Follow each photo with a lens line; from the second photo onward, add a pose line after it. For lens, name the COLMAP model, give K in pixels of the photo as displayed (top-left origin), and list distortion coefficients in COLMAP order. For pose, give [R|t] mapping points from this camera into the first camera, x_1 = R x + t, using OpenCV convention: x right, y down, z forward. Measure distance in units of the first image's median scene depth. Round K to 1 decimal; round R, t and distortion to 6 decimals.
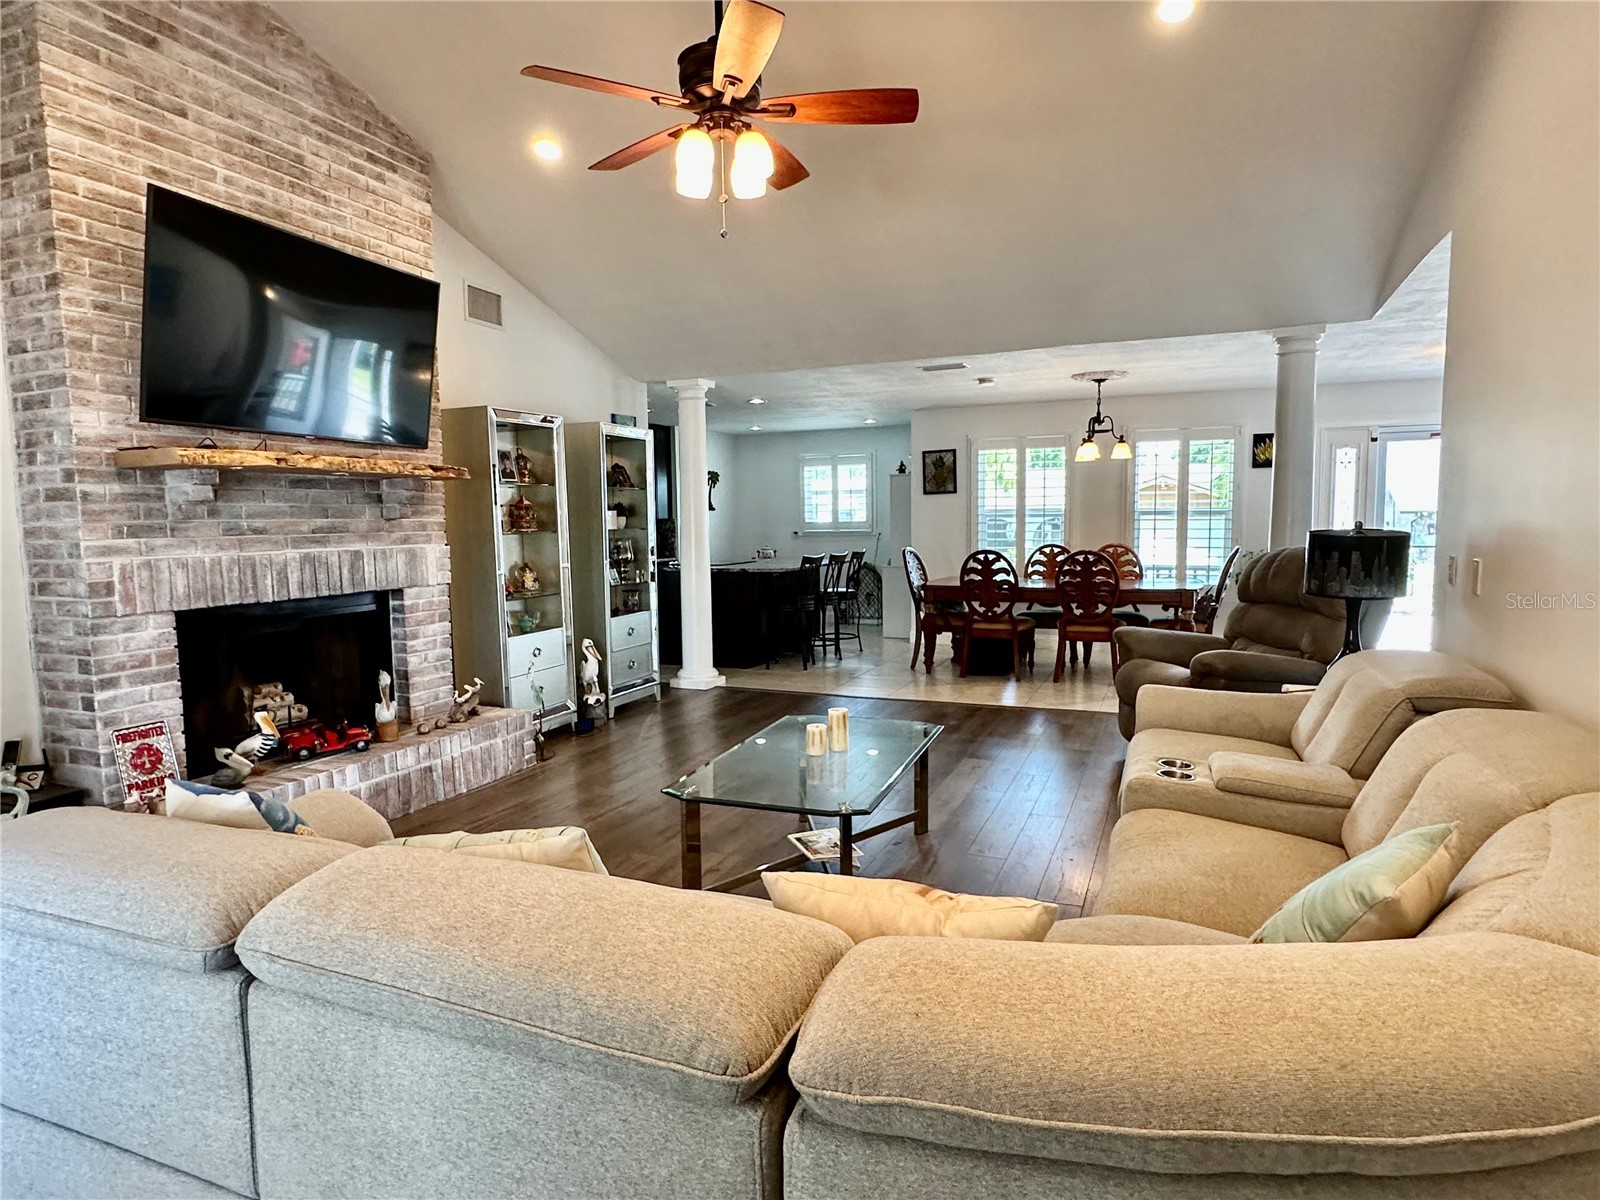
lens RADIAL K [[894.3, 0, 802.9], [0, 894.3, 594.6], [0, 0, 1]] dist [-0.000653, -0.000179]
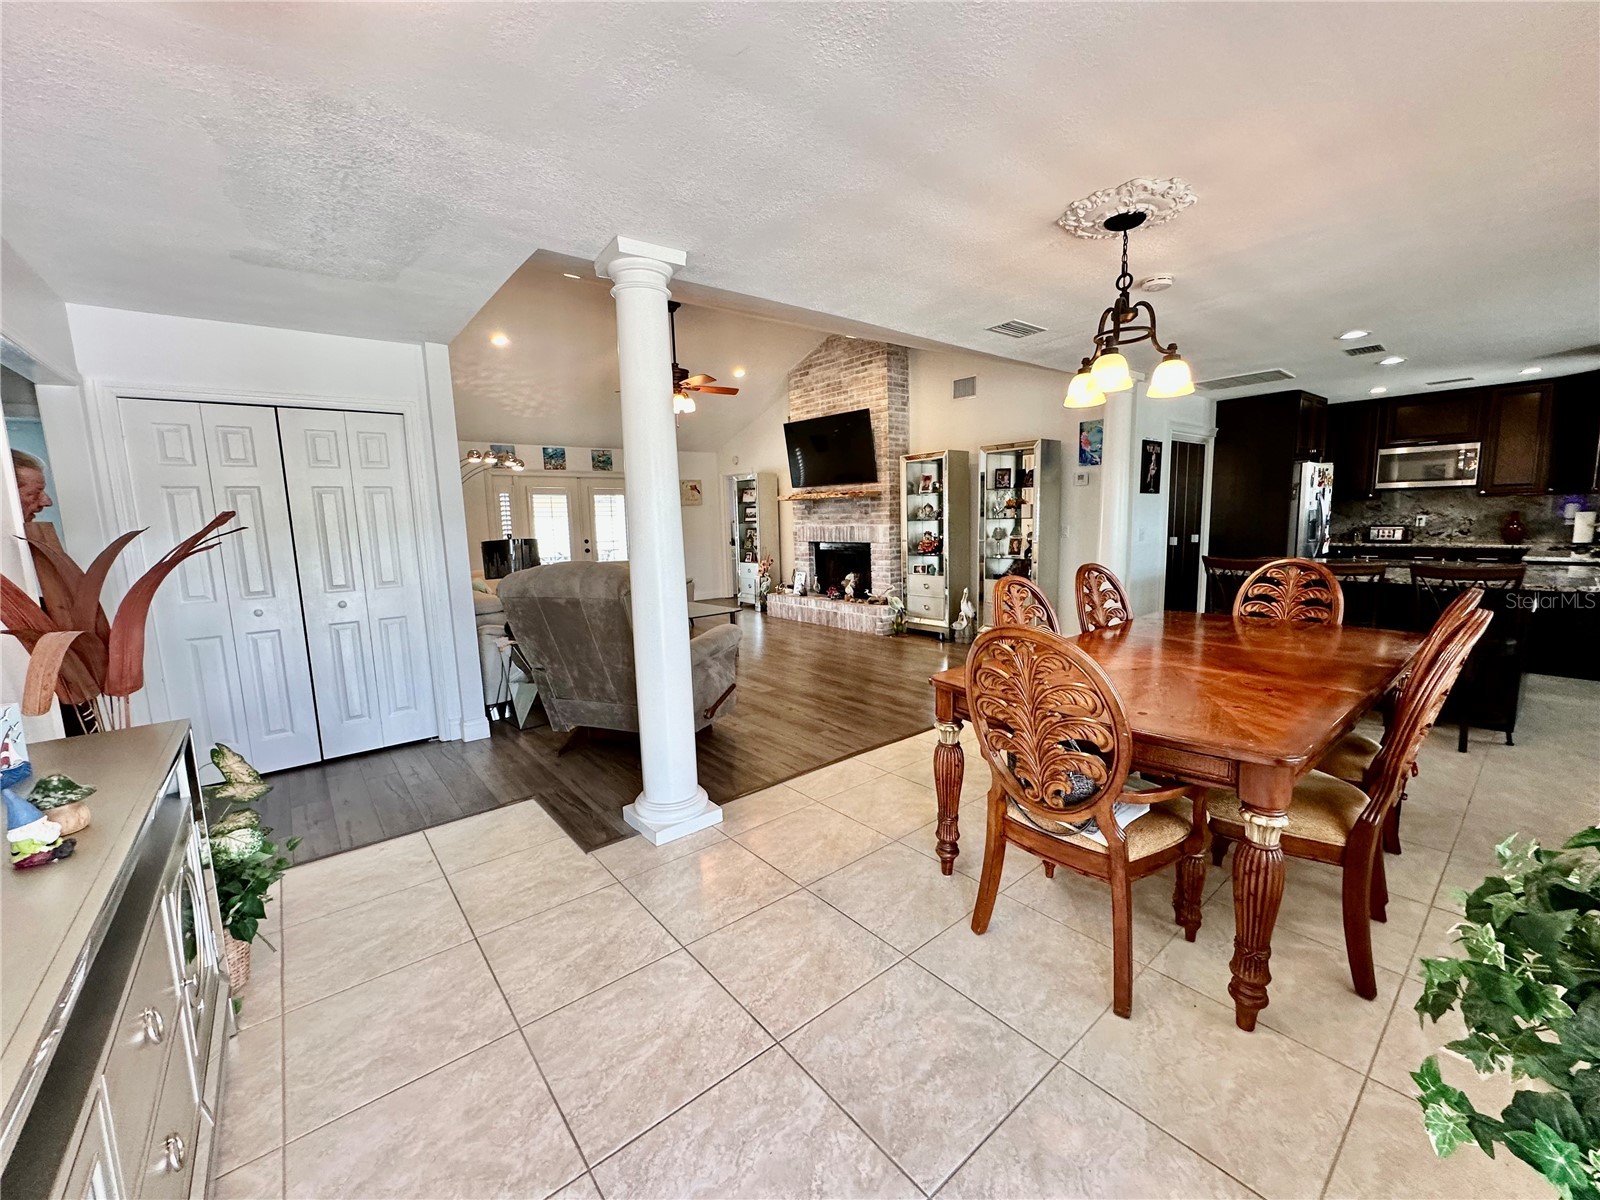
lens RADIAL K [[639.4, 0, 807.1], [0, 639.4, 599.4], [0, 0, 1]] dist [0.001286, -0.000068]
pose [[-0.456036, 0.137974, -0.879201, 1.088722], [-0.045991, 0.982935, 0.178109, -0.147122], [0.888772, 0.121659, -0.441908, 1.551767]]
